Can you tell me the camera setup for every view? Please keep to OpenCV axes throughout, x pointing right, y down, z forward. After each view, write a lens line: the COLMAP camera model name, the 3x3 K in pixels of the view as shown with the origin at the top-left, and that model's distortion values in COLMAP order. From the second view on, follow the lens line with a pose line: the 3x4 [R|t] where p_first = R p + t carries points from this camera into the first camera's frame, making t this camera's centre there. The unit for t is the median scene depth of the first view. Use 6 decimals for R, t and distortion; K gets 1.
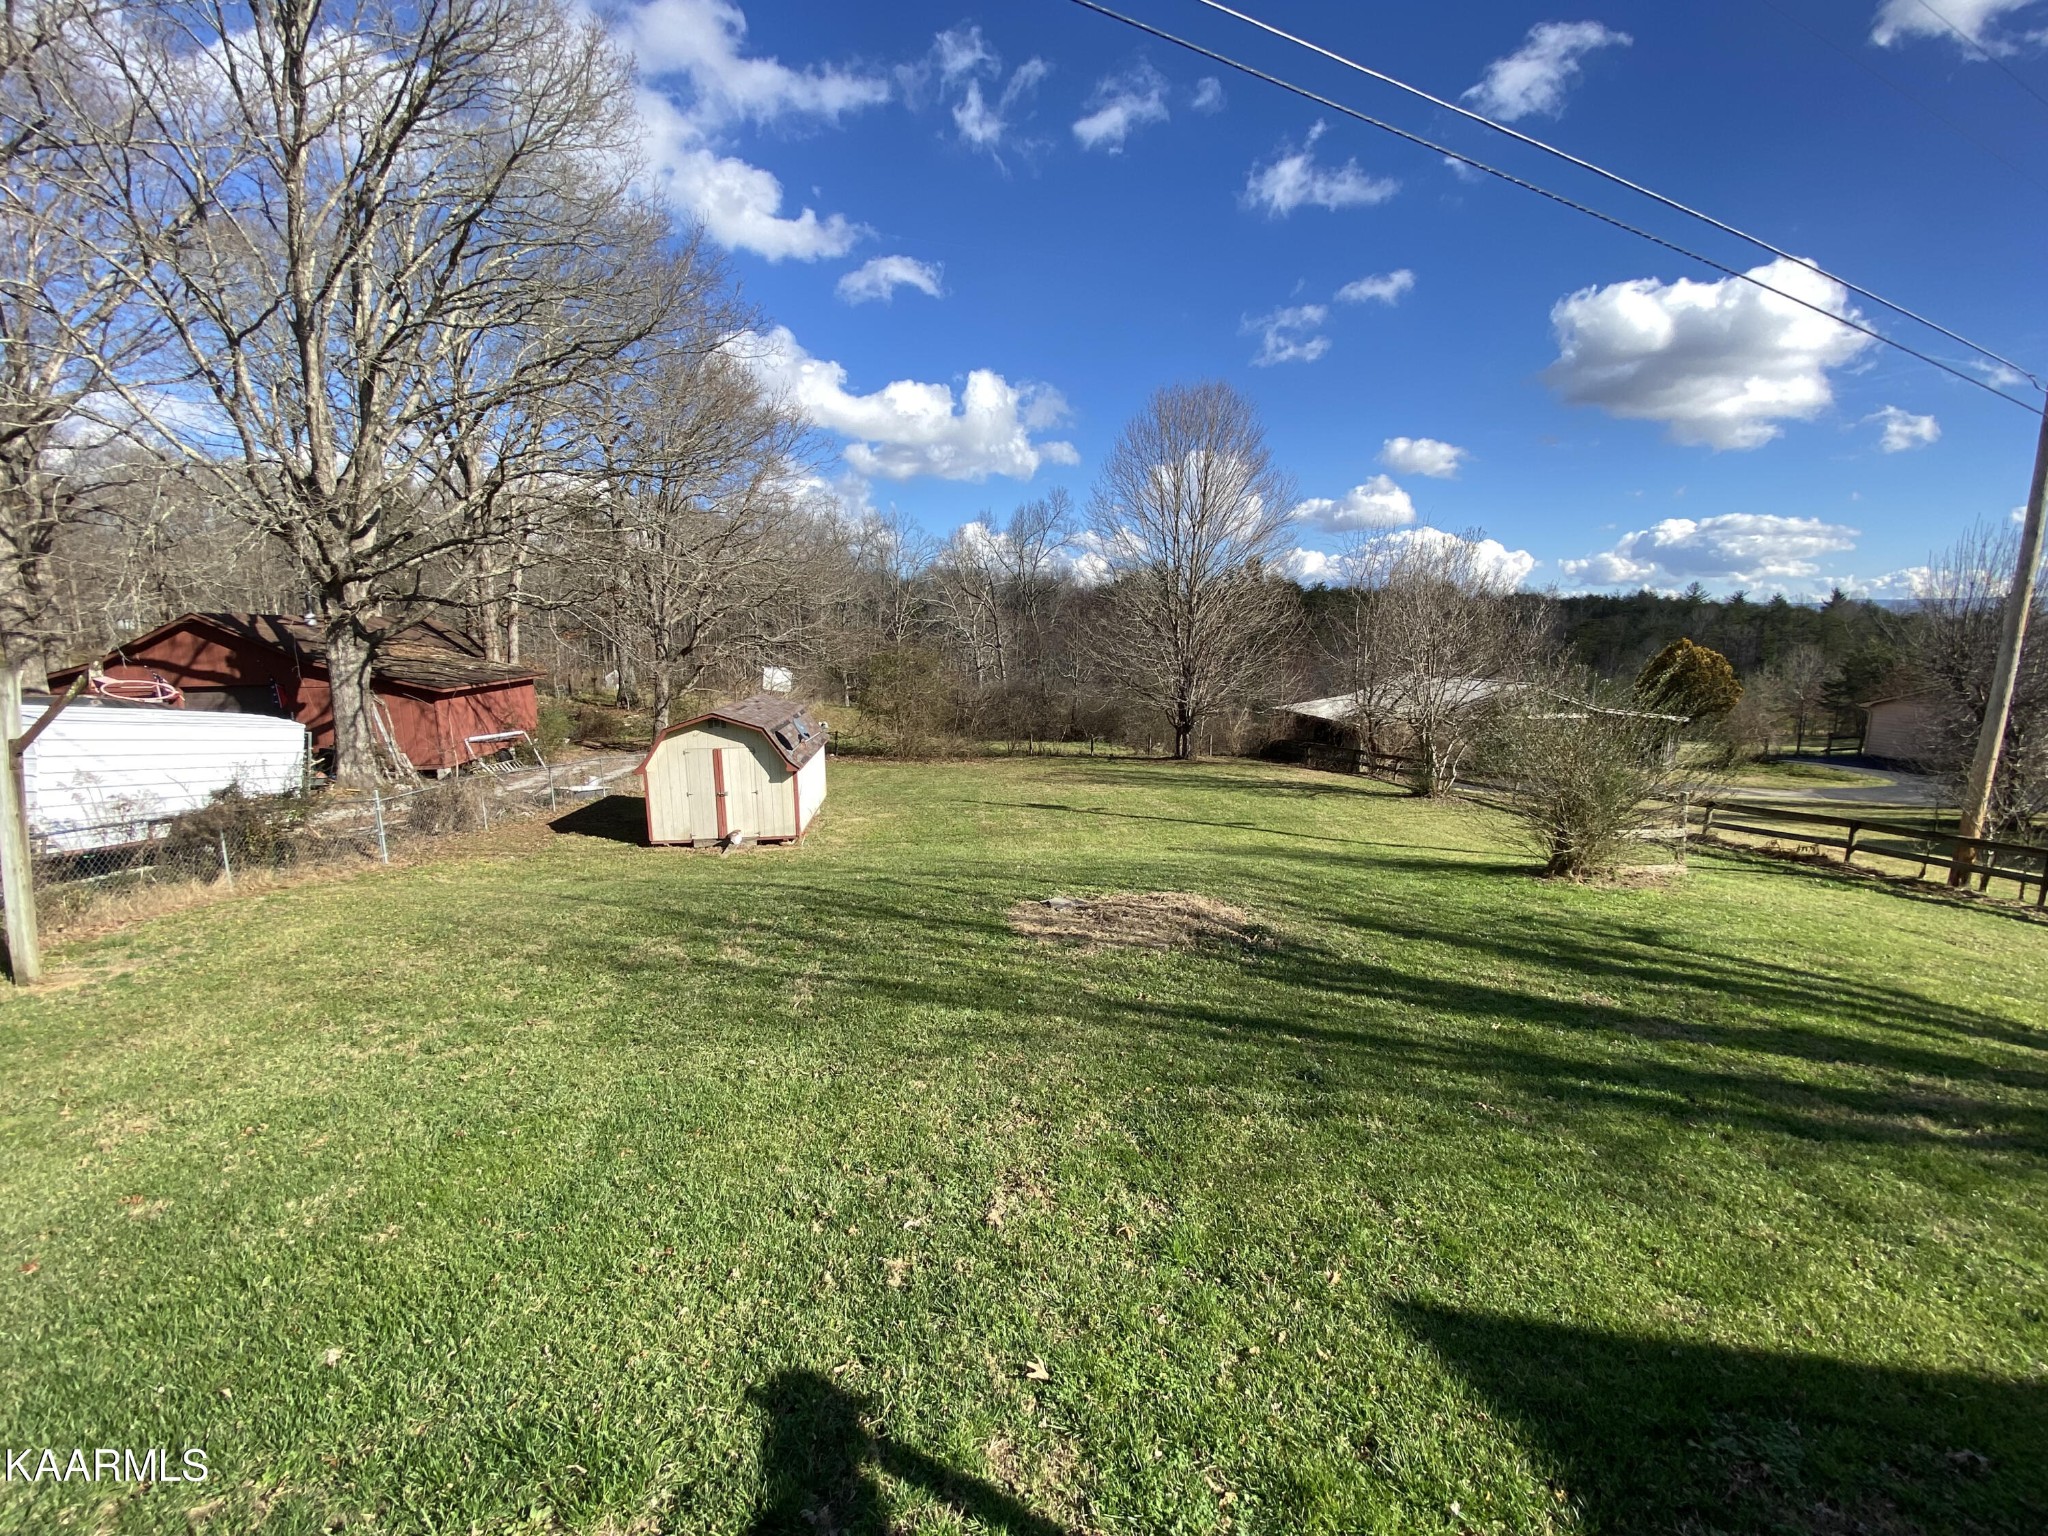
lens RADIAL K [[827.5, 0, 1017.0], [0, 827.5, 774.3], [0, 0, 1]] dist [0.025962, -0.023575]
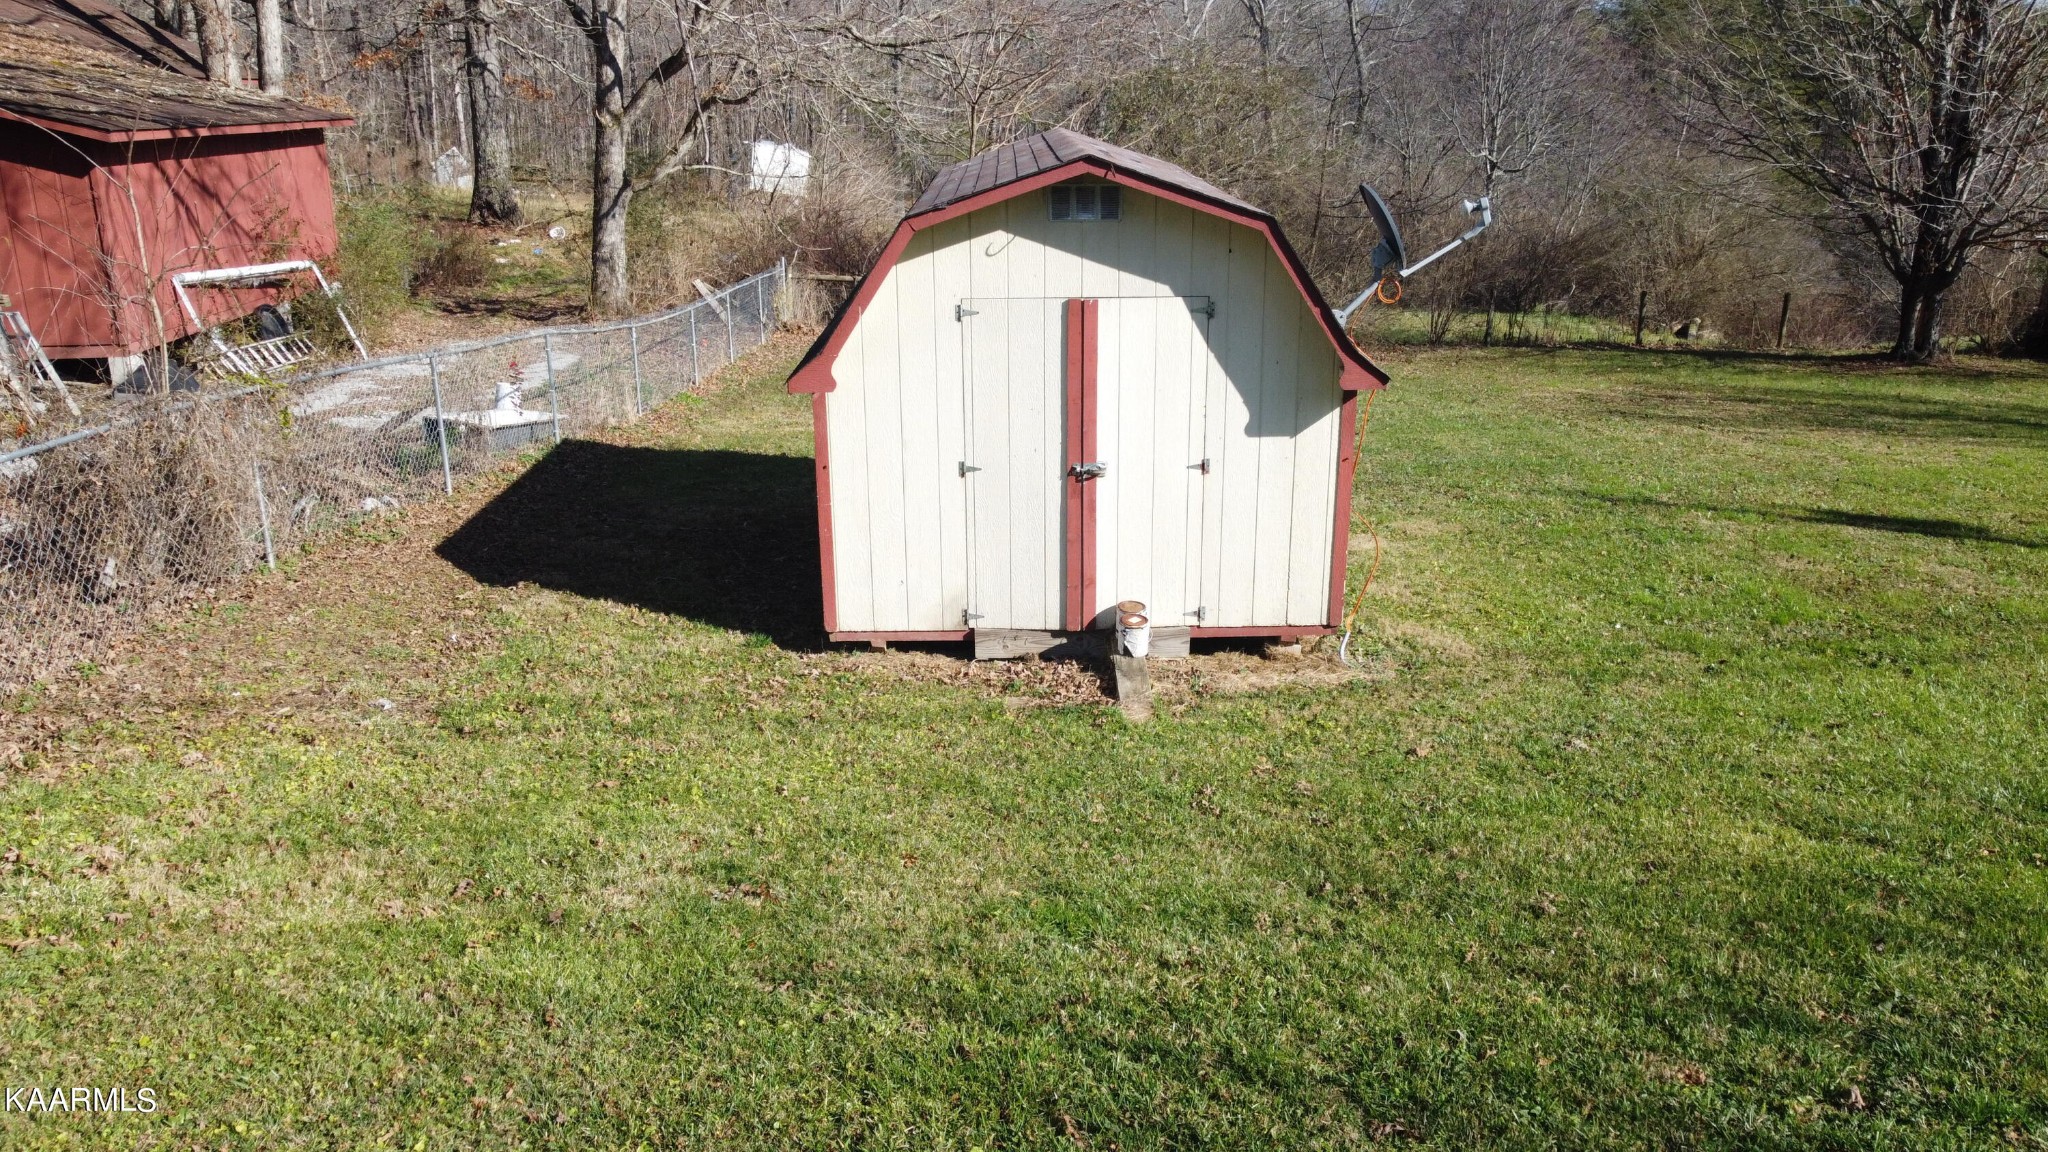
lens RADIAL K [[1670.4, 0, 1024.0], [0, 1670.4, 576.0], [0, 0, 1]] dist [0.001118, 0.000190]
pose [[0.993773, 0.031766, -0.106799, -0.266440], [-0.019251, 0.993035, 0.116240, -0.004074], [0.109748, -0.113460, 0.987463, 0.383517]]
